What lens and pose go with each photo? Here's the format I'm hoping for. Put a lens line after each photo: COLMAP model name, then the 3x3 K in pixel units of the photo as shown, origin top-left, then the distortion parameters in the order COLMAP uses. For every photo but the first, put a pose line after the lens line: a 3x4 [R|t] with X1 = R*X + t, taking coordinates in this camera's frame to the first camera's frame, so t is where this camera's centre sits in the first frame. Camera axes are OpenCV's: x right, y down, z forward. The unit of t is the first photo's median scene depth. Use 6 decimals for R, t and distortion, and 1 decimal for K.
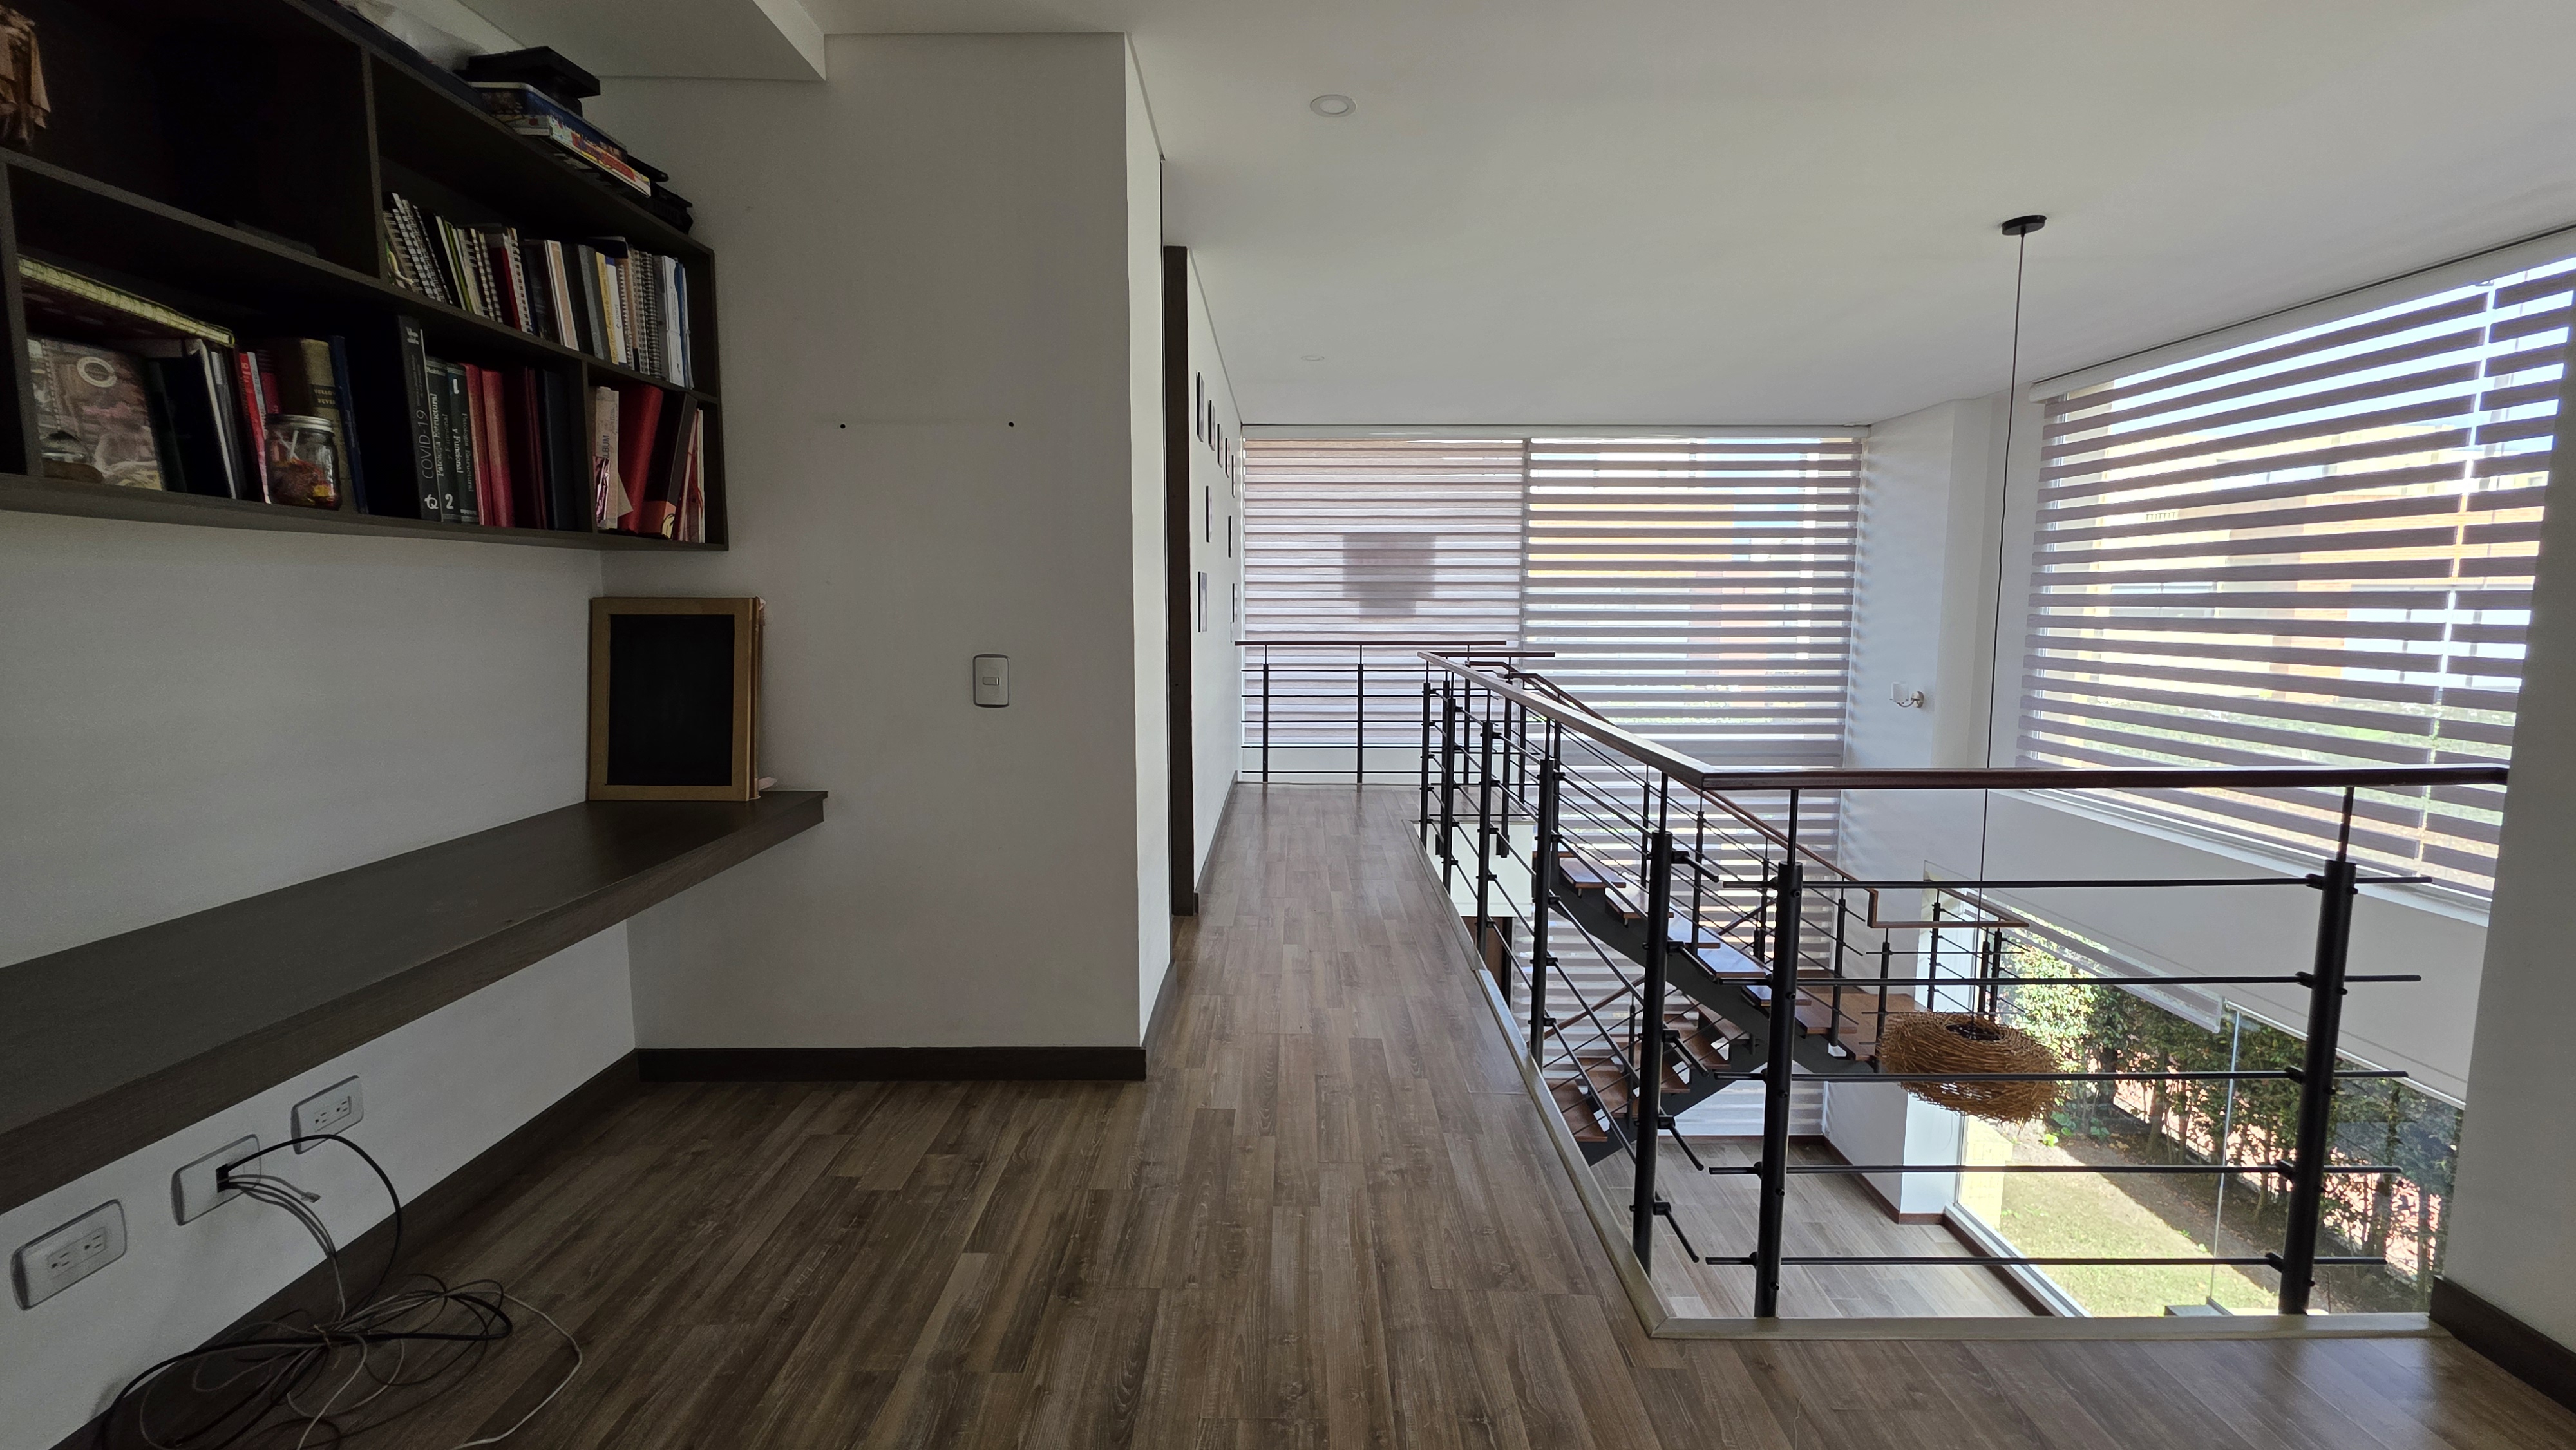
lens RADIAL K [[1032.2, 0, 1290.5], [0, 1032.2, 726.3], [0, 0, 1]] dist [-0.001022, 0.000481]
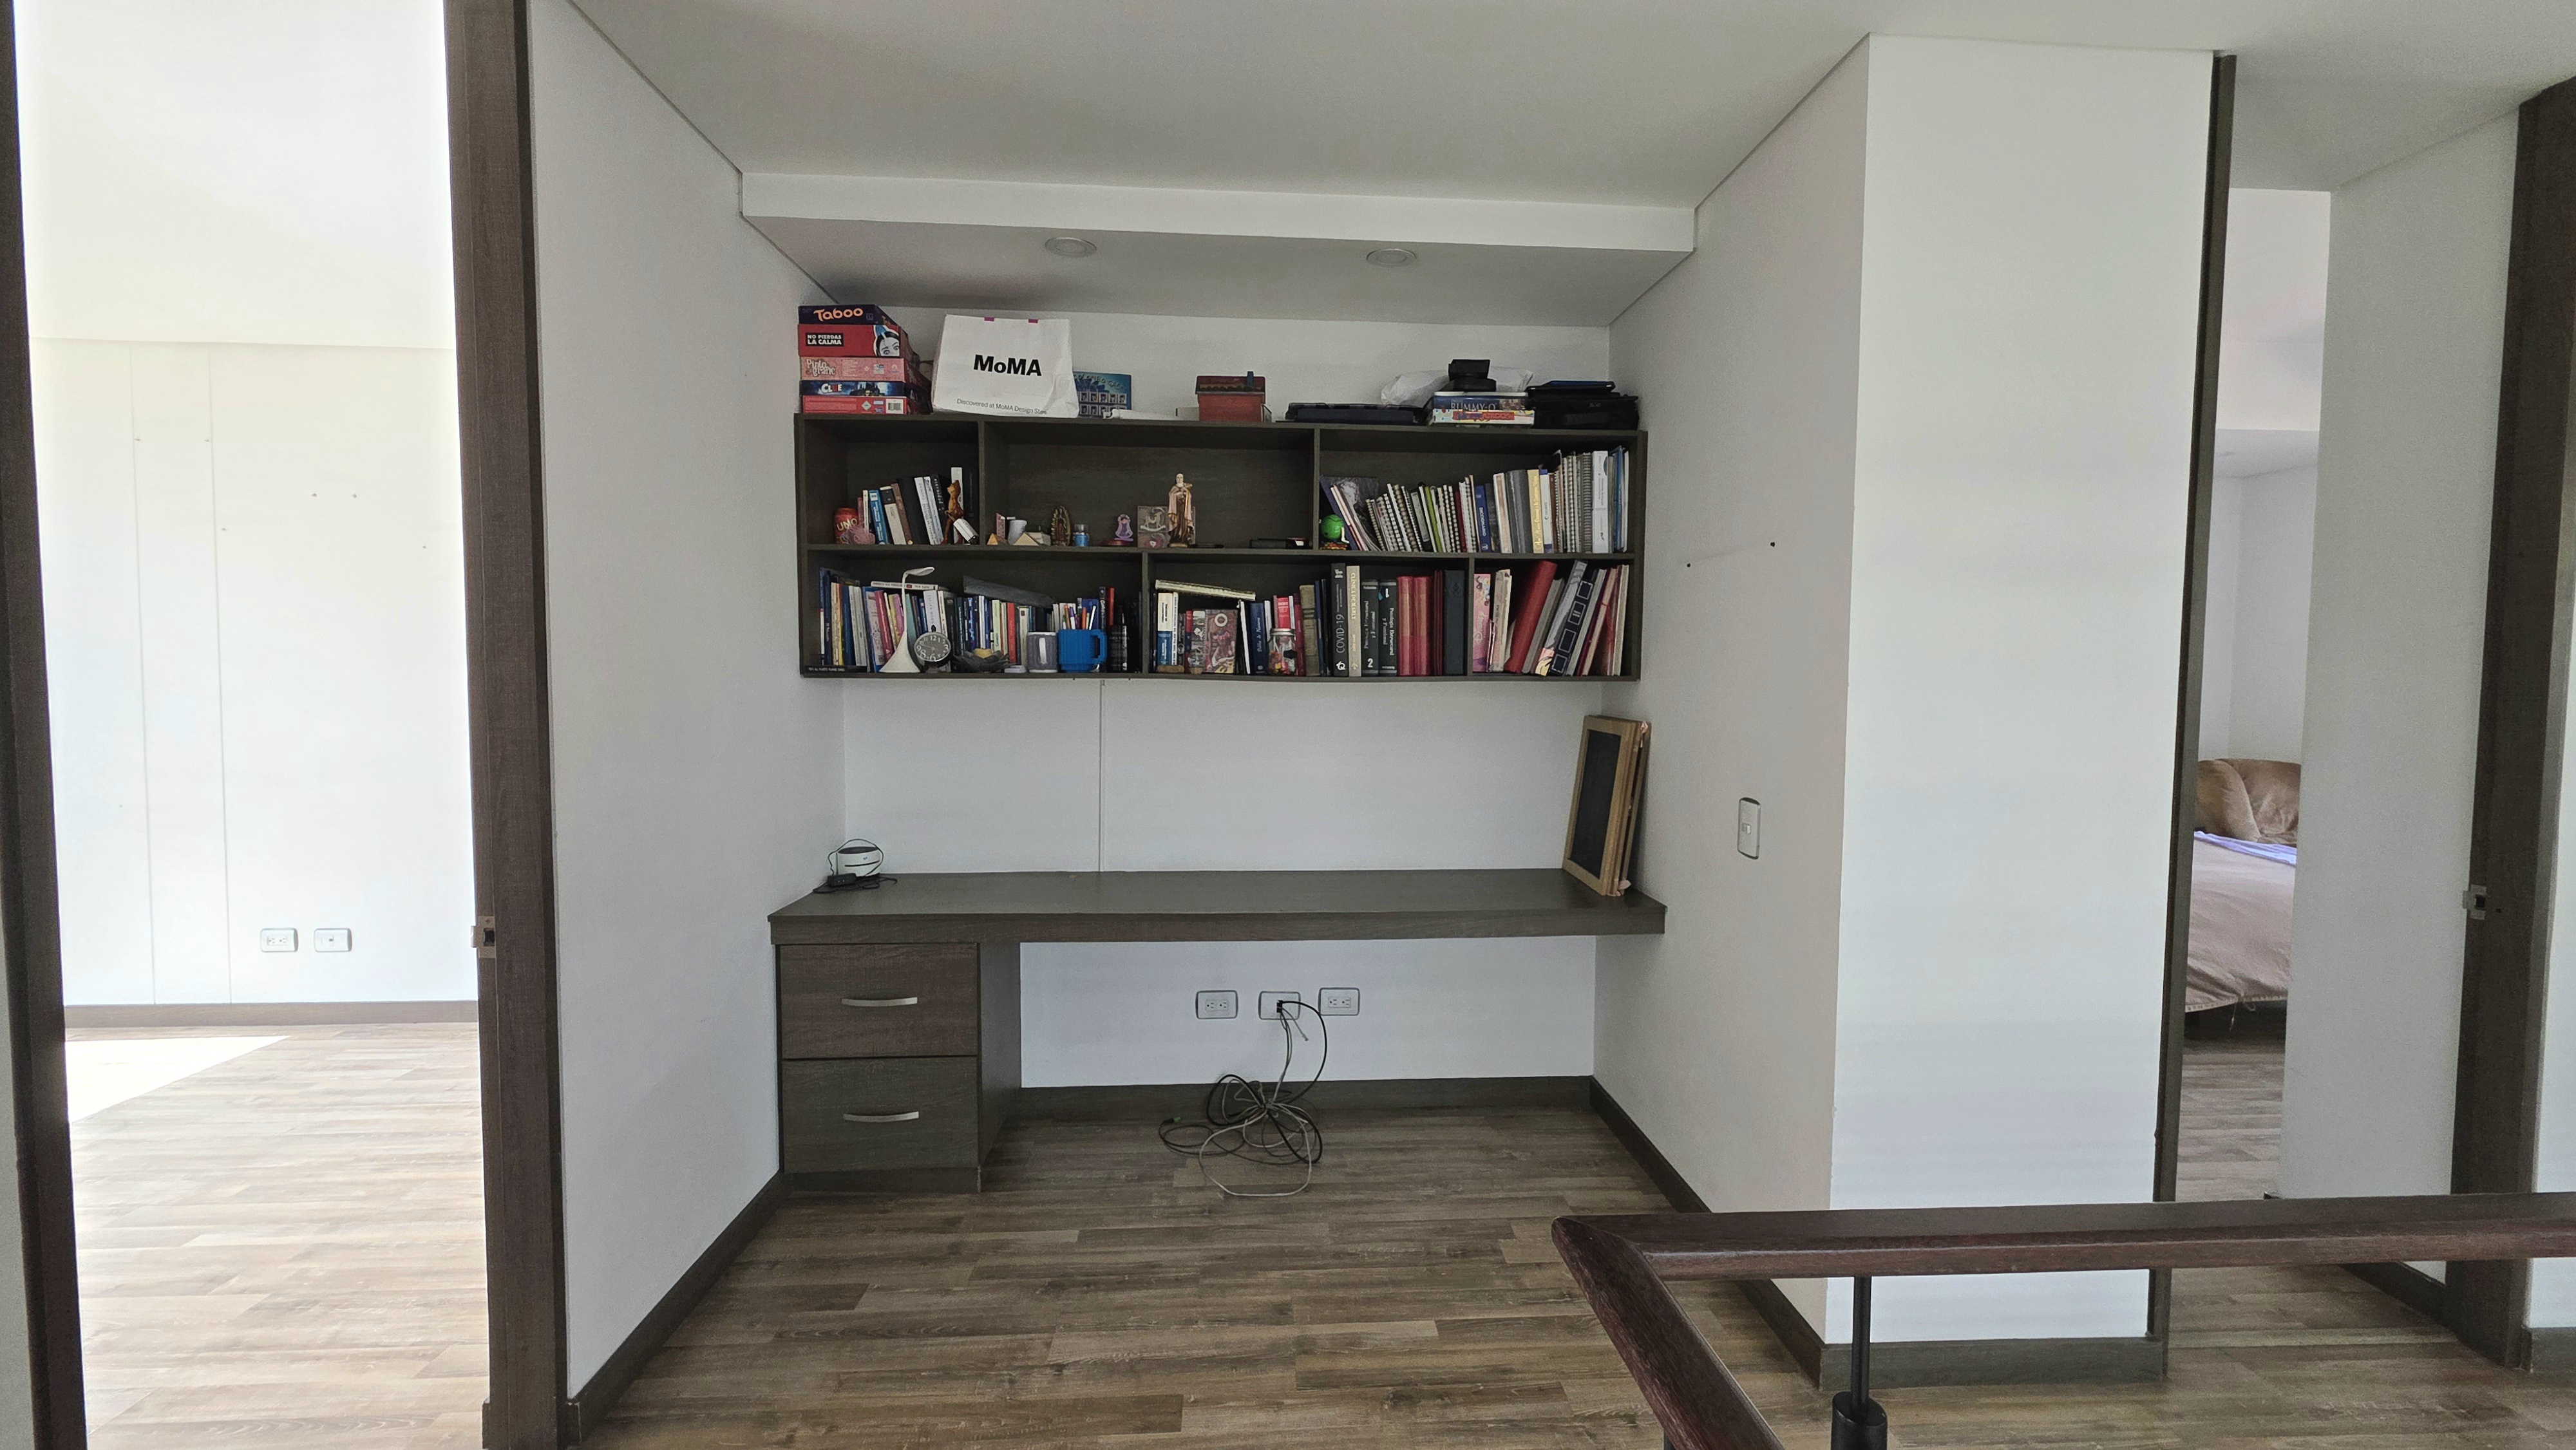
lens RADIAL K [[1032.2, 0, 1305.3], [0, 1032.2, 723.0], [0, 0, 1]] dist [-0.001022, 0.000481]
pose [[0.051041, 0.054346, -0.997217, 0.791609], [-0.125793, 0.990916, 0.047564, -0.174516], [0.990743, 0.123015, 0.057413, 0.753765]]
